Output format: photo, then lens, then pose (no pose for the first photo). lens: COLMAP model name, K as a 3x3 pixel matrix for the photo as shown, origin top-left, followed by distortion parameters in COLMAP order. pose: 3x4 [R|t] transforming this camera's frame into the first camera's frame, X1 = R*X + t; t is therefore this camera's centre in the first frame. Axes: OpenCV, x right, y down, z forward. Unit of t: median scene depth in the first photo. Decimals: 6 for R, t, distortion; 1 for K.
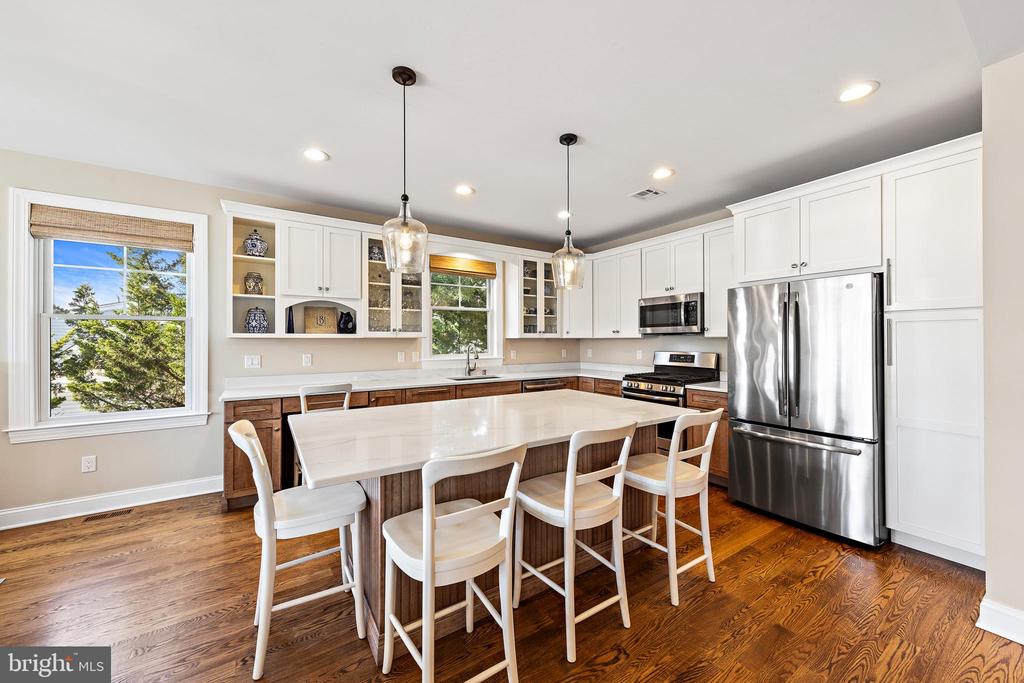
lens RADIAL K [[381.6, 0, 513.6], [0, 381.6, 337.2], [0, 0, 1]] dist [0.004072, 0.000085]
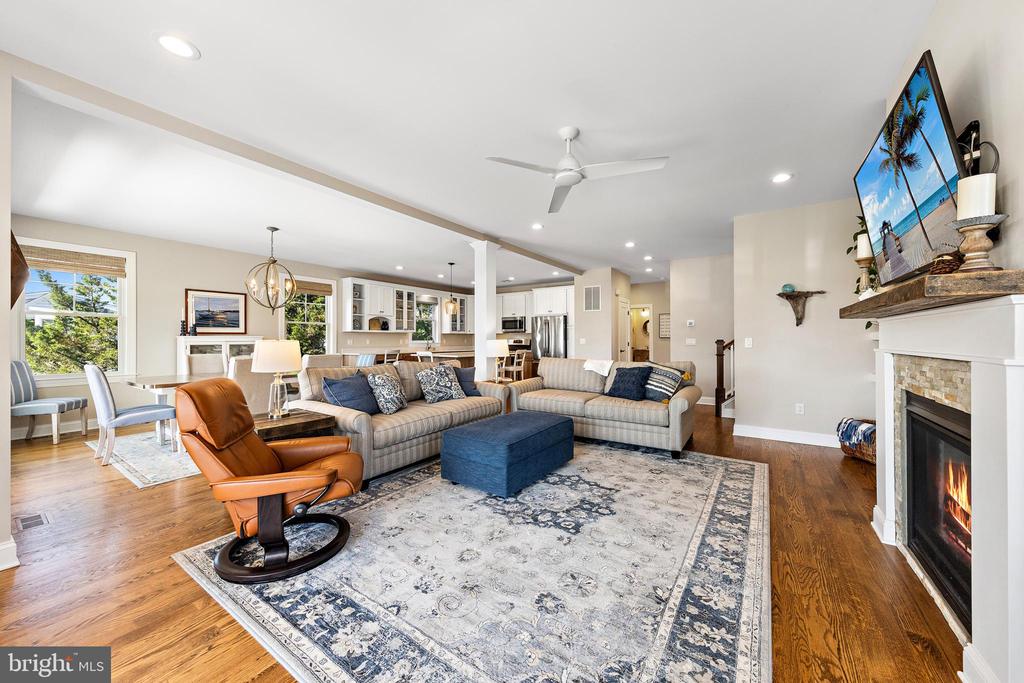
lens RADIAL K [[371.7, 0, 516.6], [0, 371.7, 336.4], [0, 0, 1]] dist [0.002271, 0.000075]
pose [[0.918604, 0.003069, 0.395168, -0.593497], [-0.001788, 0.999992, -0.003610, 0.033004], [-0.395175, 0.002610, 0.918602, -1.379094]]
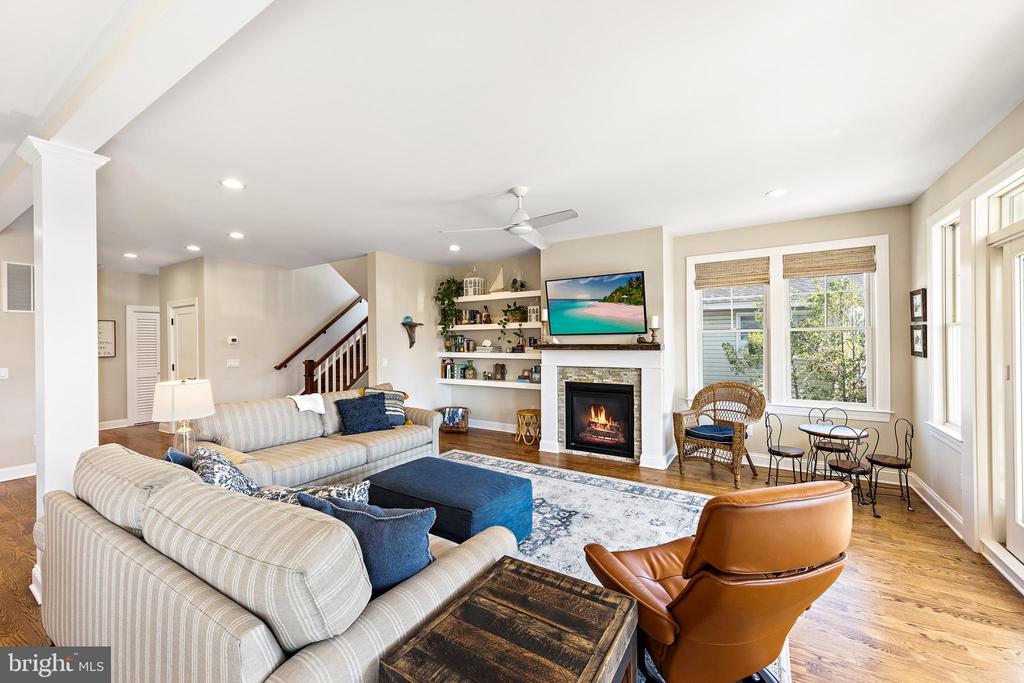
lens RADIAL K [[401.9, 0, 512.0], [0, 401.9, 341.5], [0, 0, 1]] dist [0.001970, 0.000246]
pose [[-0.413104, 0.002481, 0.910680, -1.004521], [0.007417, 0.999972, 0.000640, -0.027572], [-0.910654, 0.007019, -0.413111, -0.402754]]
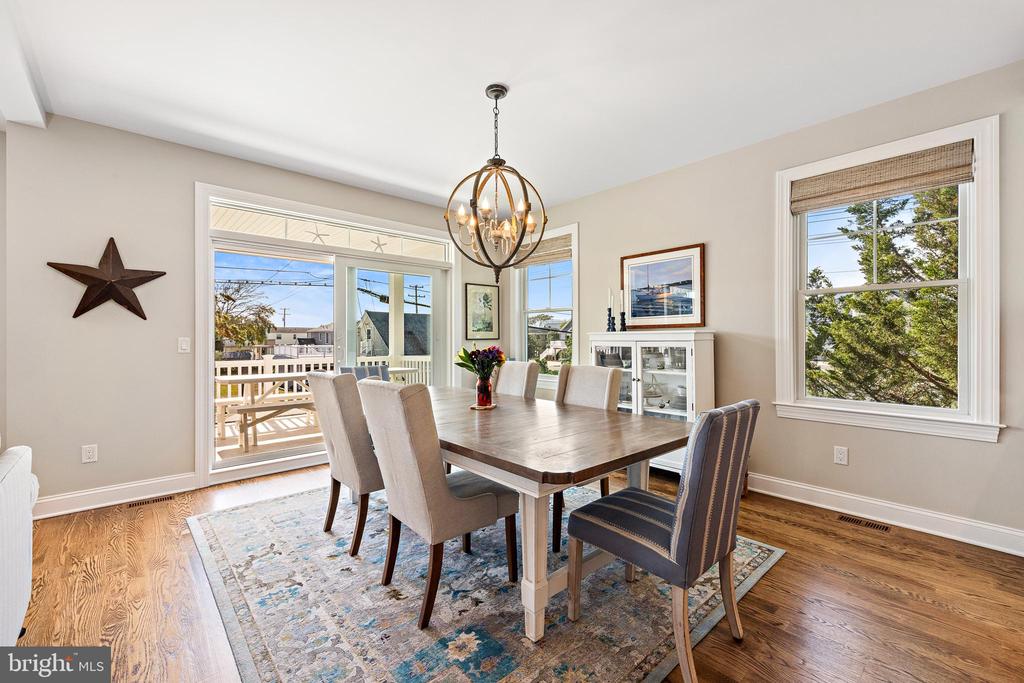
lens RADIAL K [[423.8, 0, 515.3], [0, 423.8, 339.9], [0, 0, 1]] dist [-0.001707, -0.000167]
pose [[0.156856, 0.005679, -0.987605, -0.197936], [0.006596, 0.999955, 0.006797, 0.039504], [0.987600, -0.007581, 0.156811, 0.080369]]
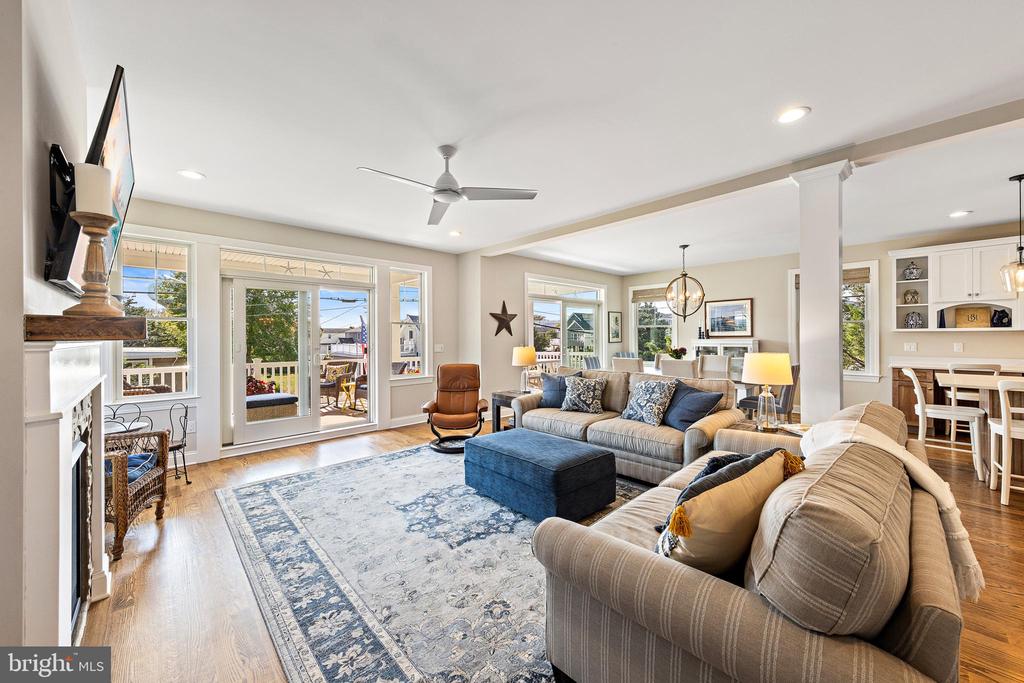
lens RADIAL K [[381.6, 0, 513.6], [0, 381.6, 337.2], [0, 0, 1]] dist [0.004072, 0.000085]
pose [[0.178357, 0.002743, -0.983962, 0.509228], [0.011360, 0.999924, 0.004847, -0.001025], [0.983900, -0.012042, 0.178312, -0.783135]]
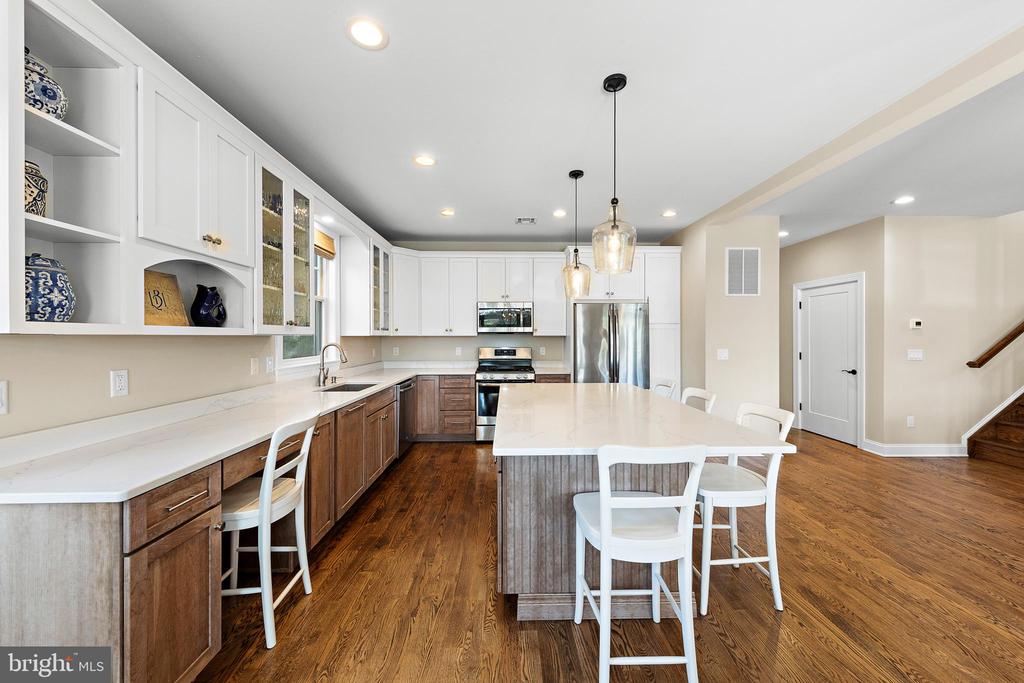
lens RADIAL K [[395.7, 0, 539.7], [0, 395.7, 343.8], [0, 0, 1]] dist [0.053562, 0.000002]
pose [[0.503249, -0.013804, 0.864031, -0.706264], [-0.005336, 0.999804, 0.019081, 0.001952], [-0.864125, -0.014213, 0.503077, 0.287708]]
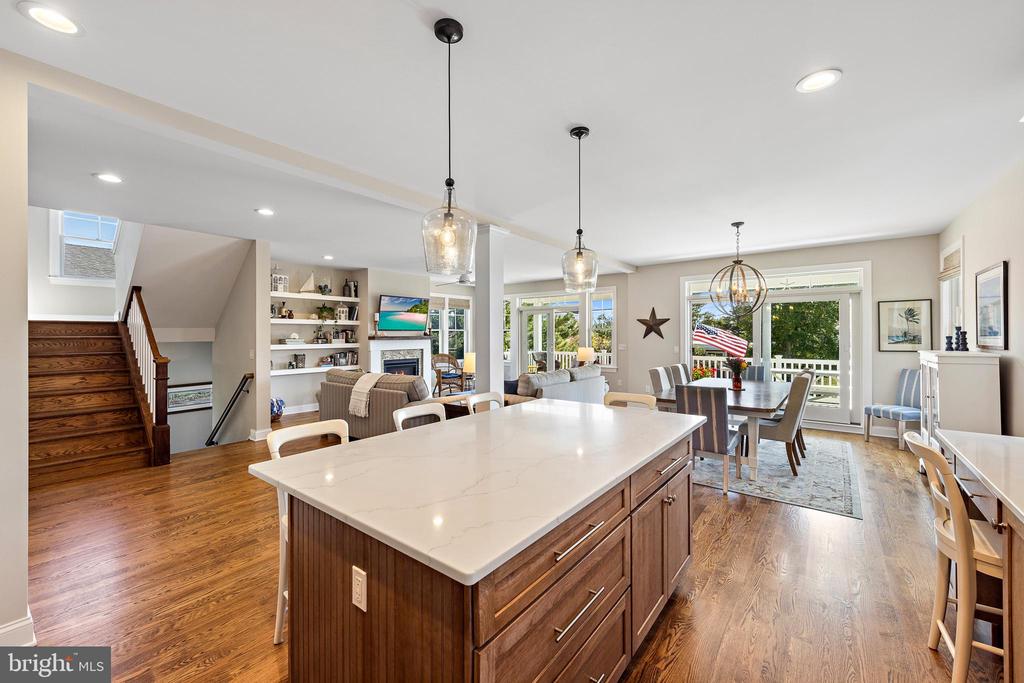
lens RADIAL K [[412.5, 0, 512.0], [0, 412.5, 341.5], [0, 0, 1]] dist [0.001306, 0.000117]
pose [[-0.948120, 0.009927, -0.317757, 0.174921], [0.005836, 0.999887, 0.013825, -0.015474], [0.317859, 0.011253, -0.948071, 1.114829]]
